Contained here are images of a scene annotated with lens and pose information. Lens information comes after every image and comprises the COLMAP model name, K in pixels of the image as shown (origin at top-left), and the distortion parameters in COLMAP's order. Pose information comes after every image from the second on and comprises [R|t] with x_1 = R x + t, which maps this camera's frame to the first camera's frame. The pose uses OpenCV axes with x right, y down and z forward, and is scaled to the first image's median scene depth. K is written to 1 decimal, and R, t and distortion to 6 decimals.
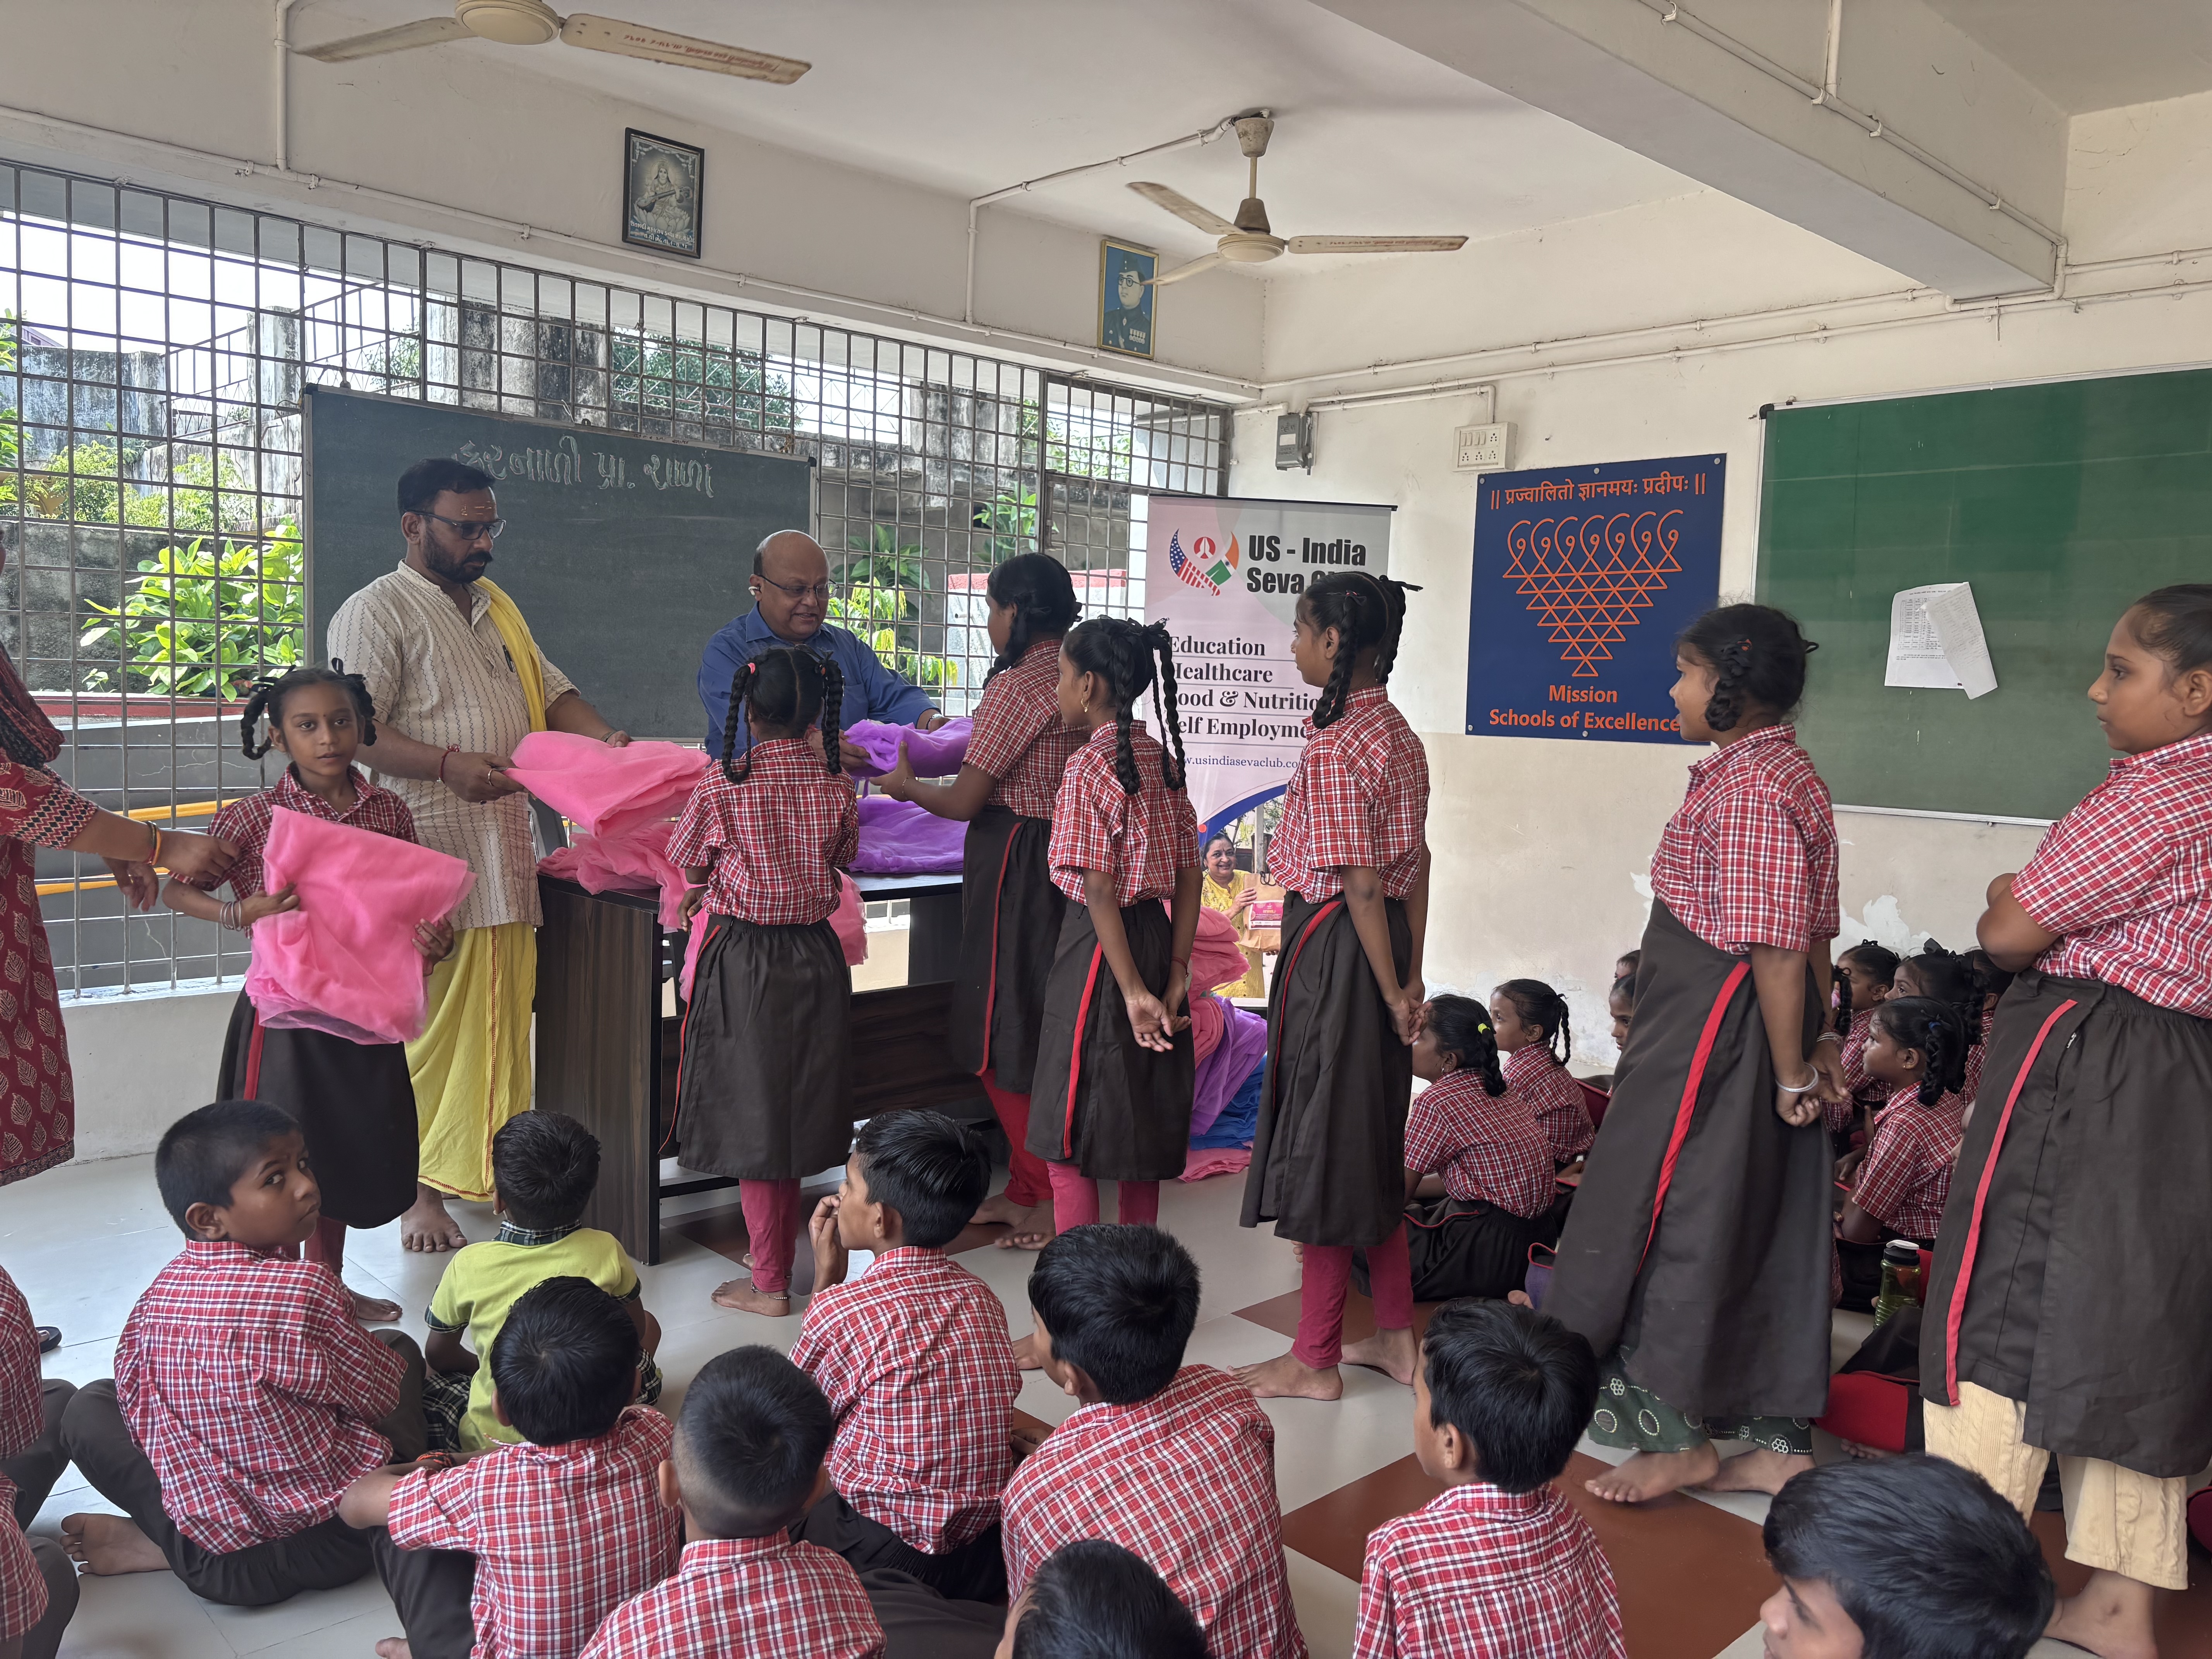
lens RADIAL K [[1678.7, 0, 1103.8], [0, 1678.7, 784.9], [0, 0, 1]] dist [0.047029, -0.102866]
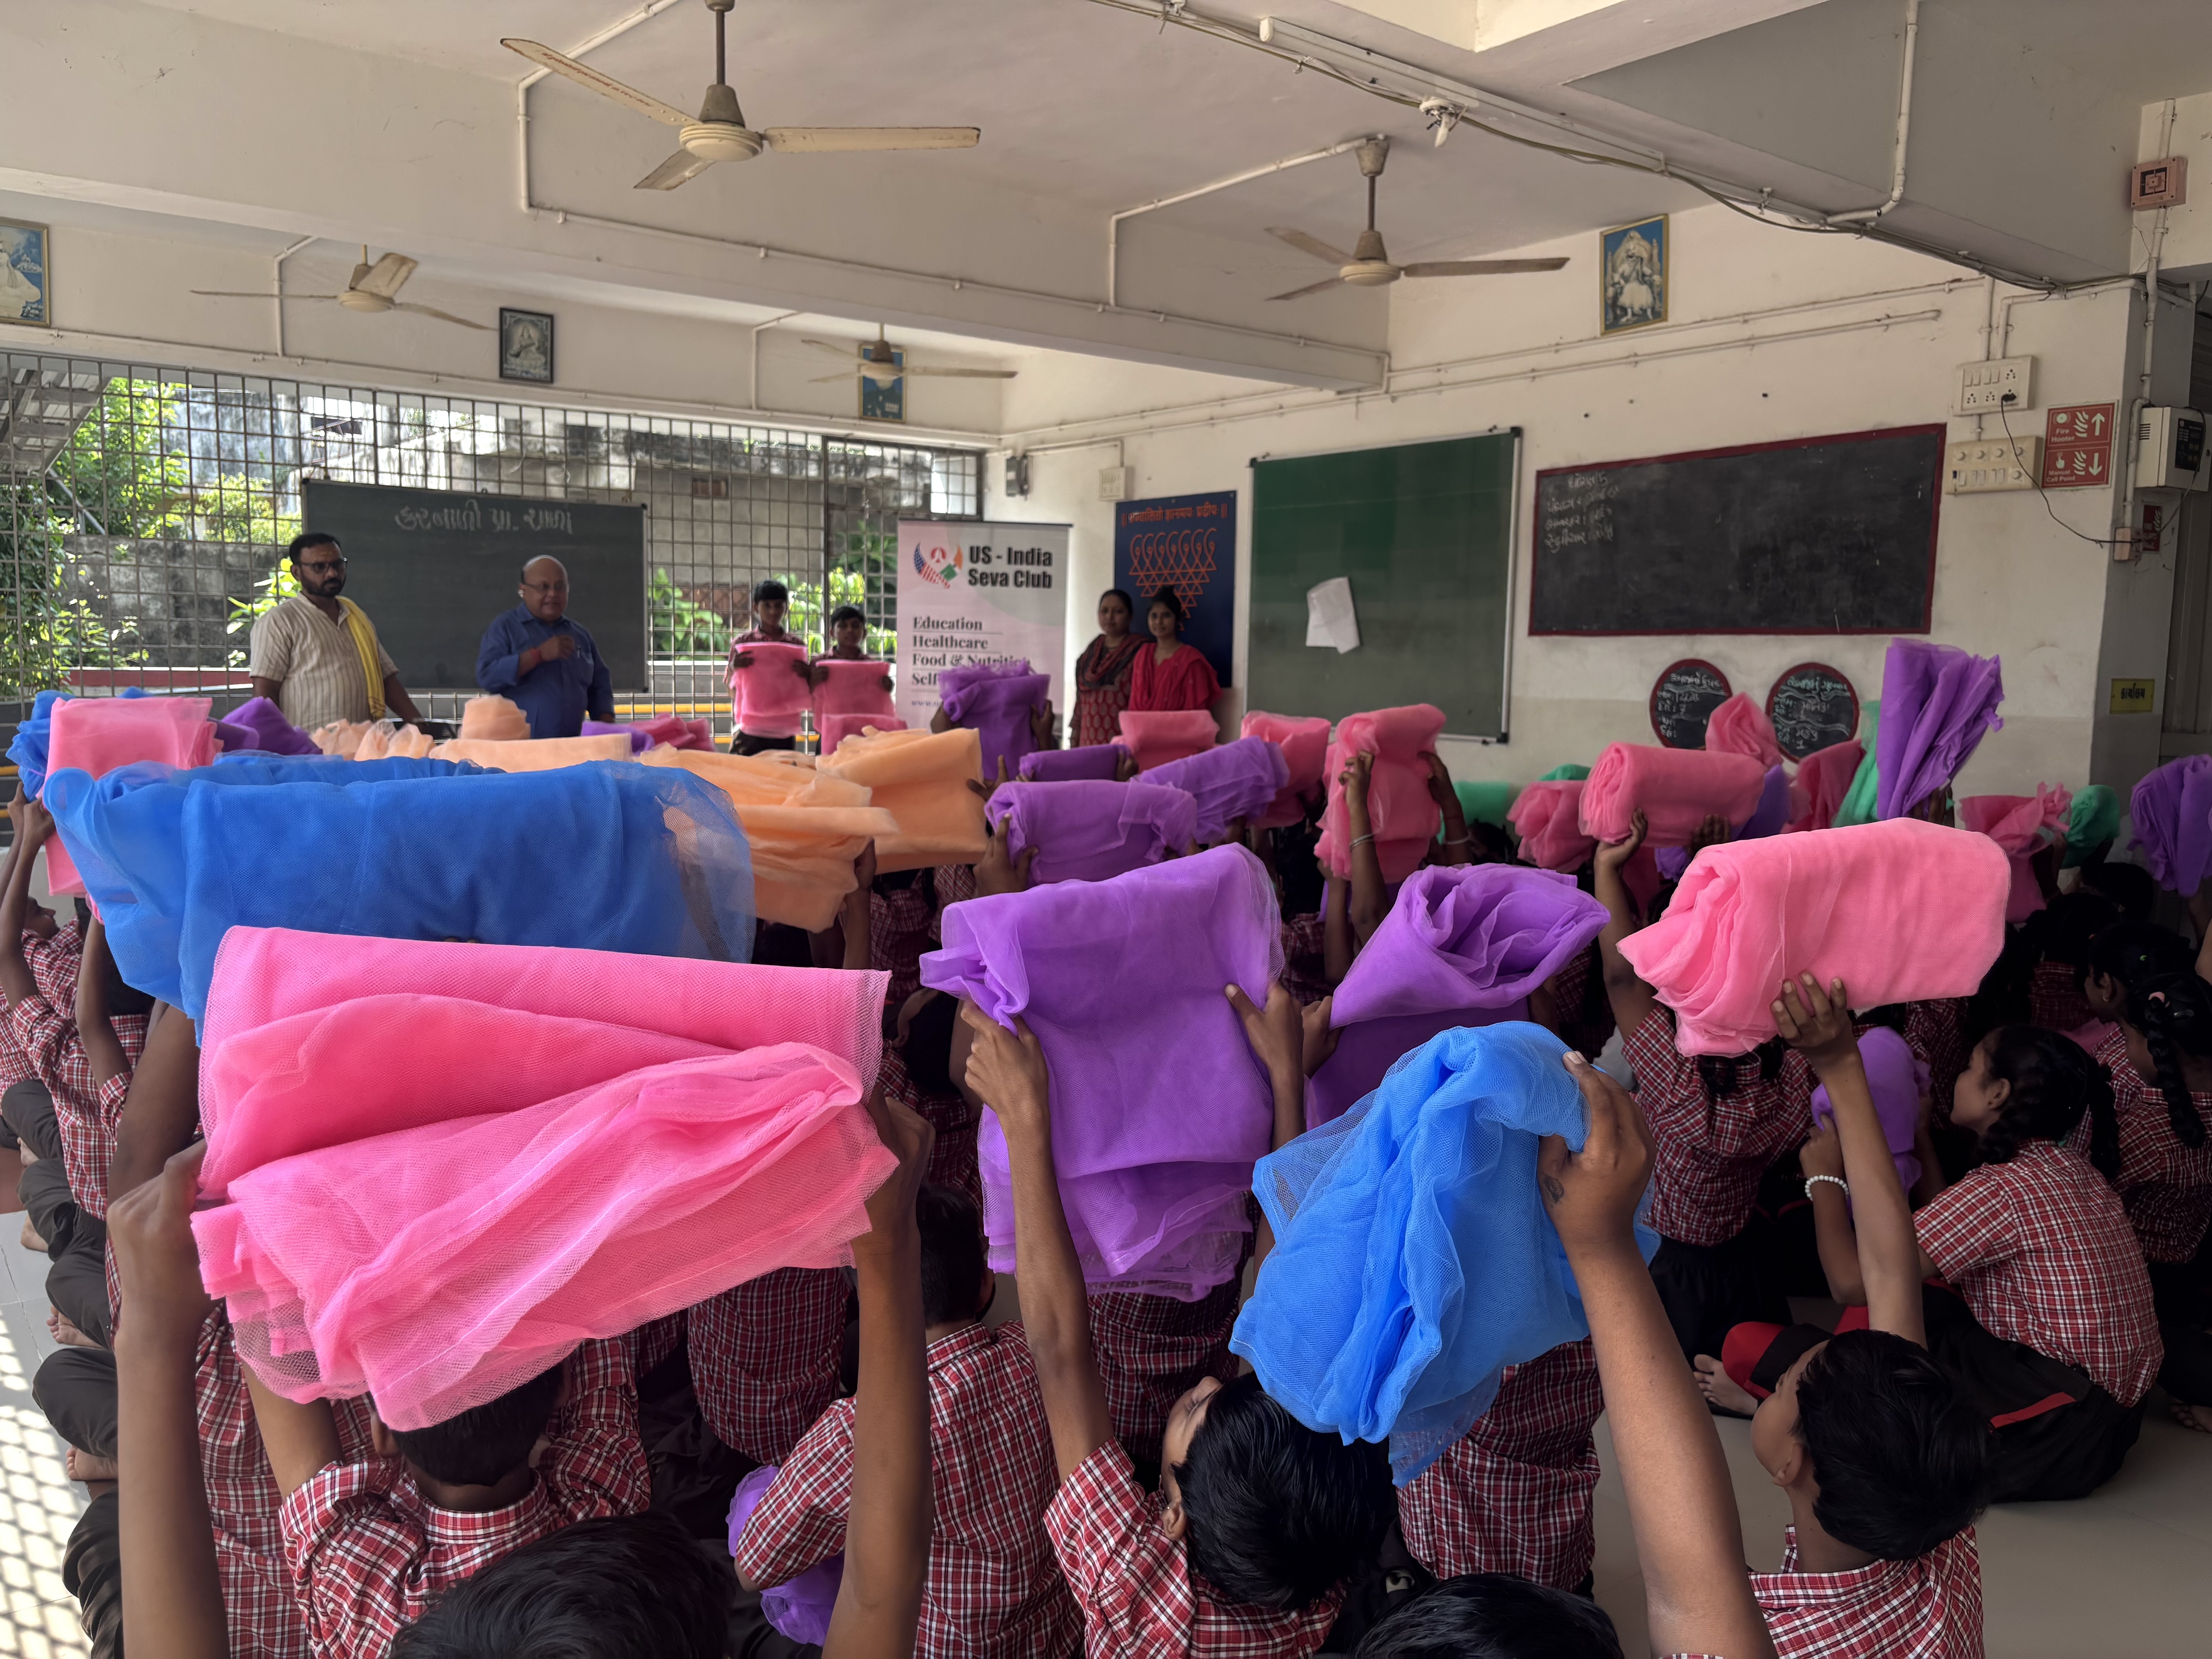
lens RADIAL K [[1693.7, 0, 1106.0], [0, 1693.7, 829.5], [0, 0, 1]] dist [-0.009794, -0.006862]
pose [[0.995623, -0.001599, -0.093442, 0.371976], [0.005520, 0.999114, 0.041715, 0.036701], [0.093292, -0.042048, 0.994750, -0.477636]]
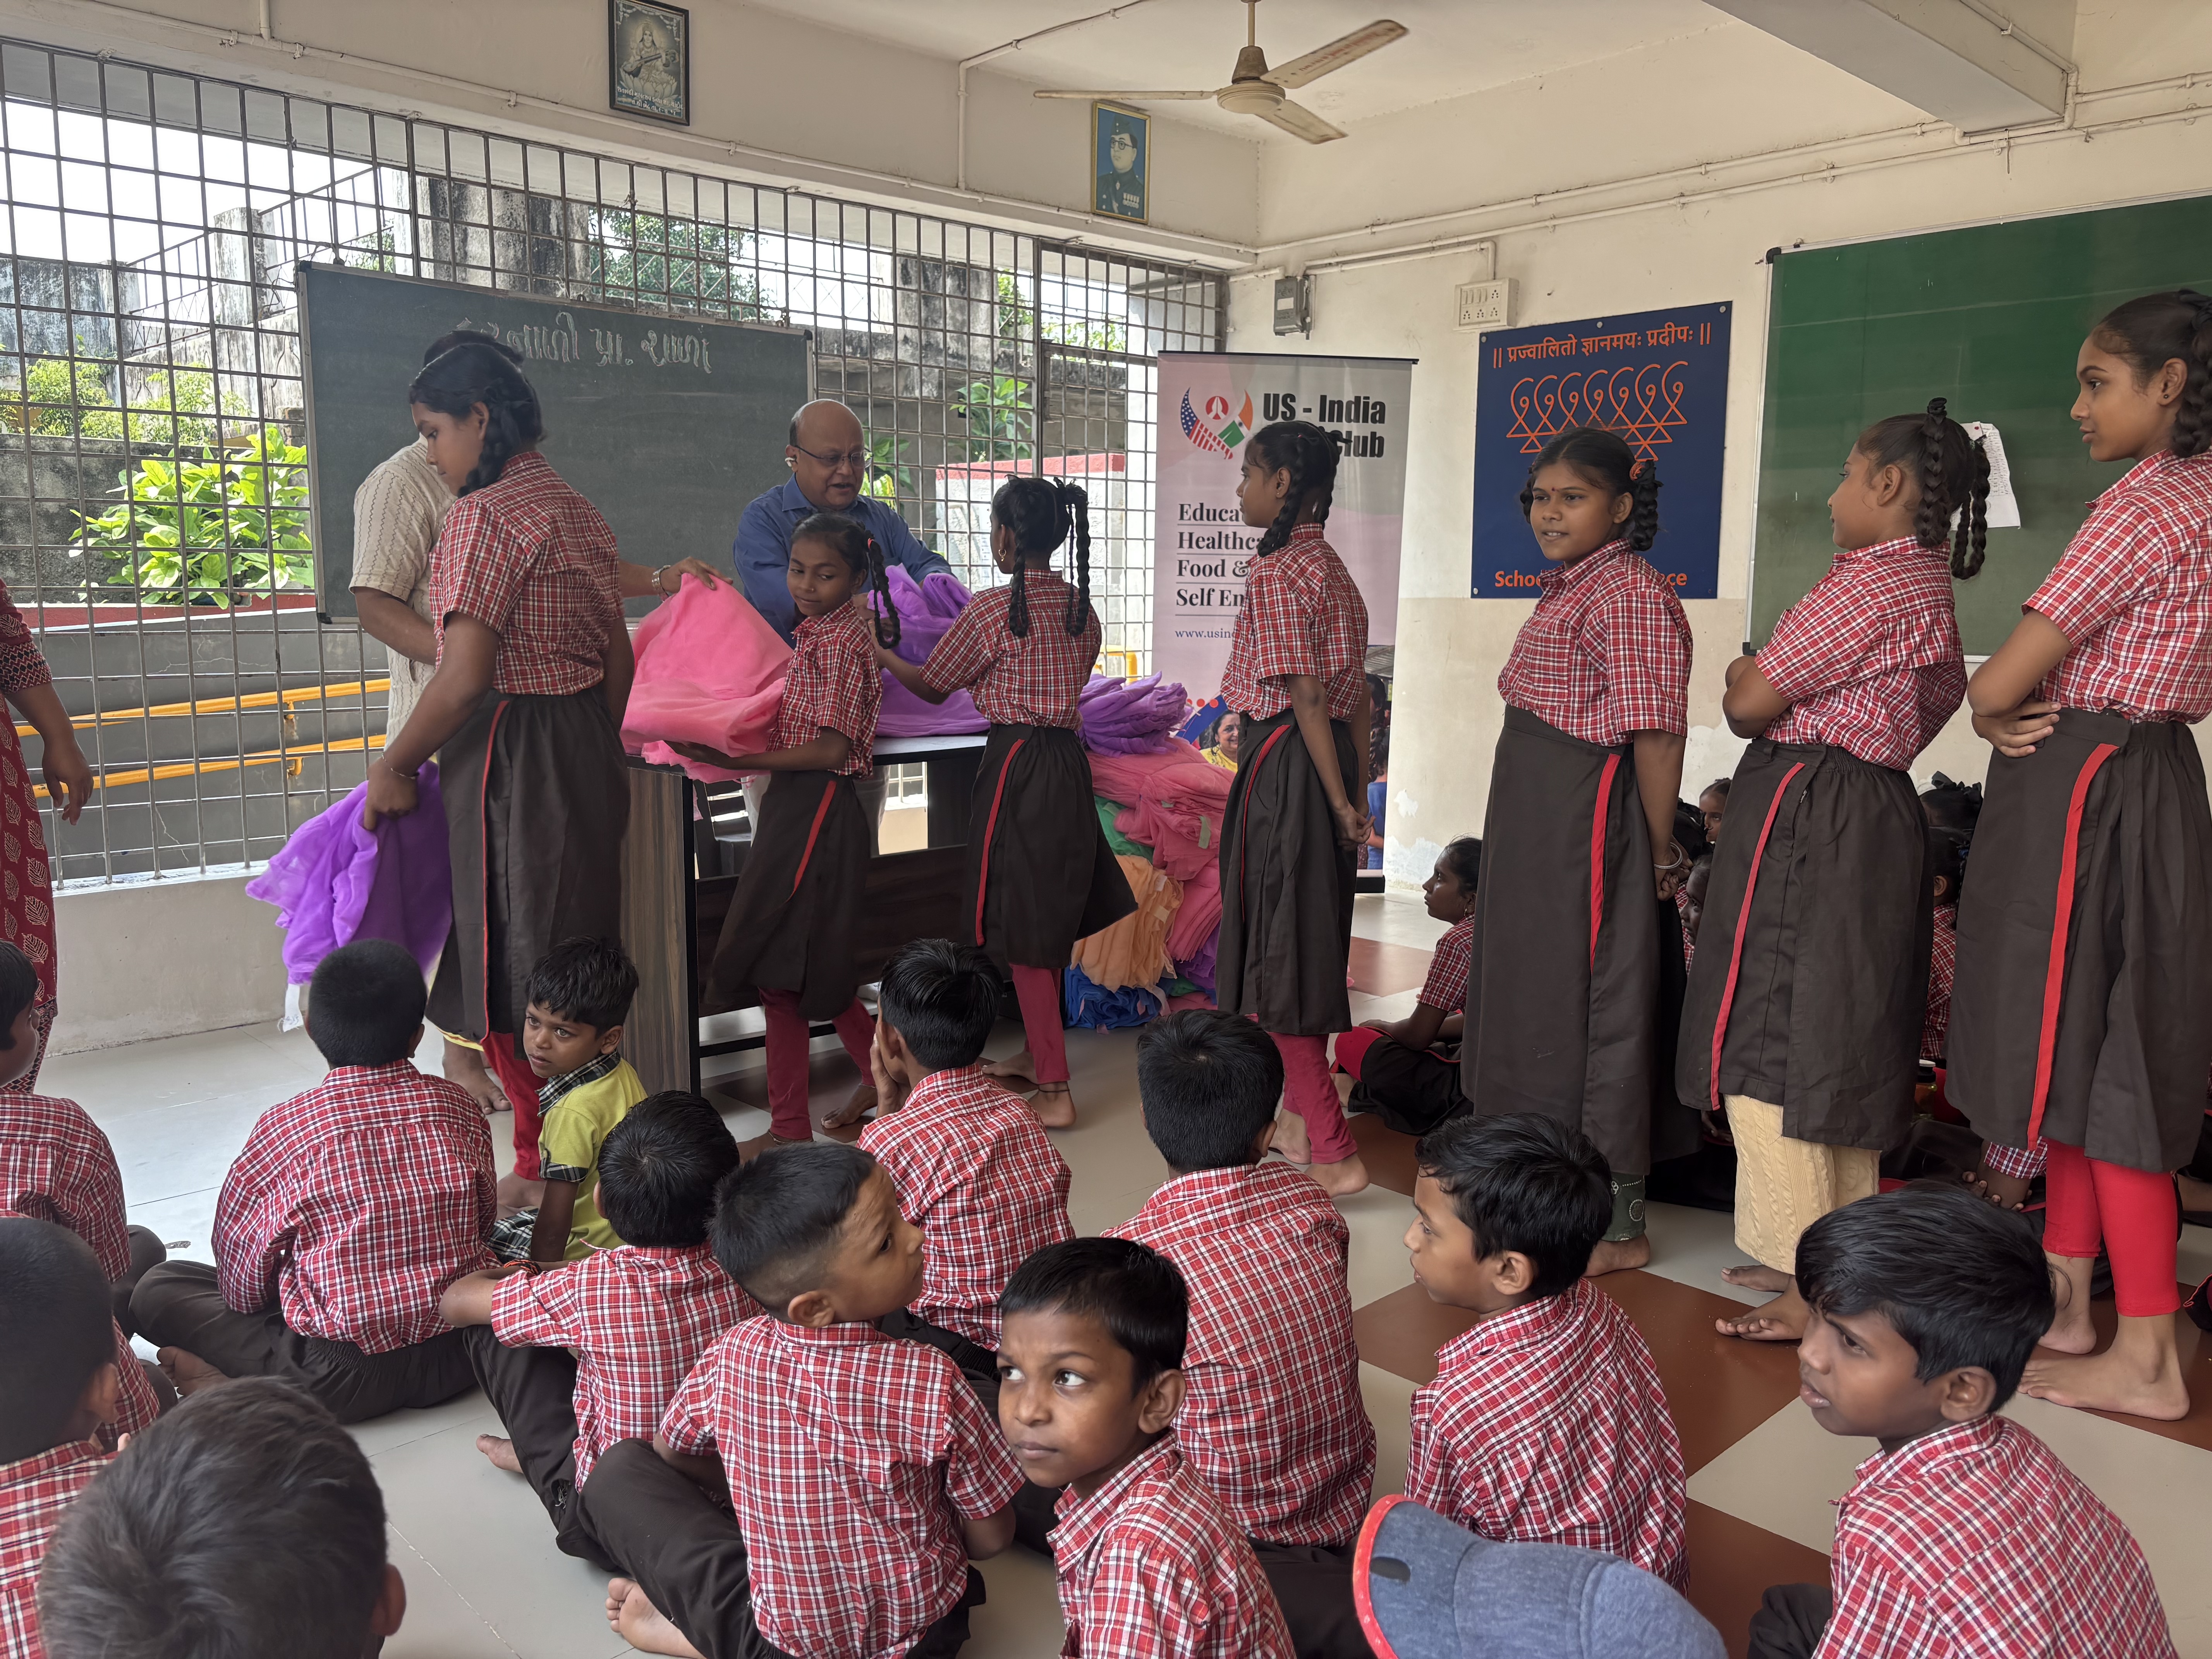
lens RADIAL K [[1673.9, 0, 1098.8], [0, 1673.9, 792.0], [0, 0, 1]] dist [0.051215, -0.107816]
pose [[0.999606, -0.027889, 0.003195, -0.013209], [0.027625, 0.997535, 0.064509, 0.016193], [-0.004986, -0.064395, 0.997912, -0.003409]]
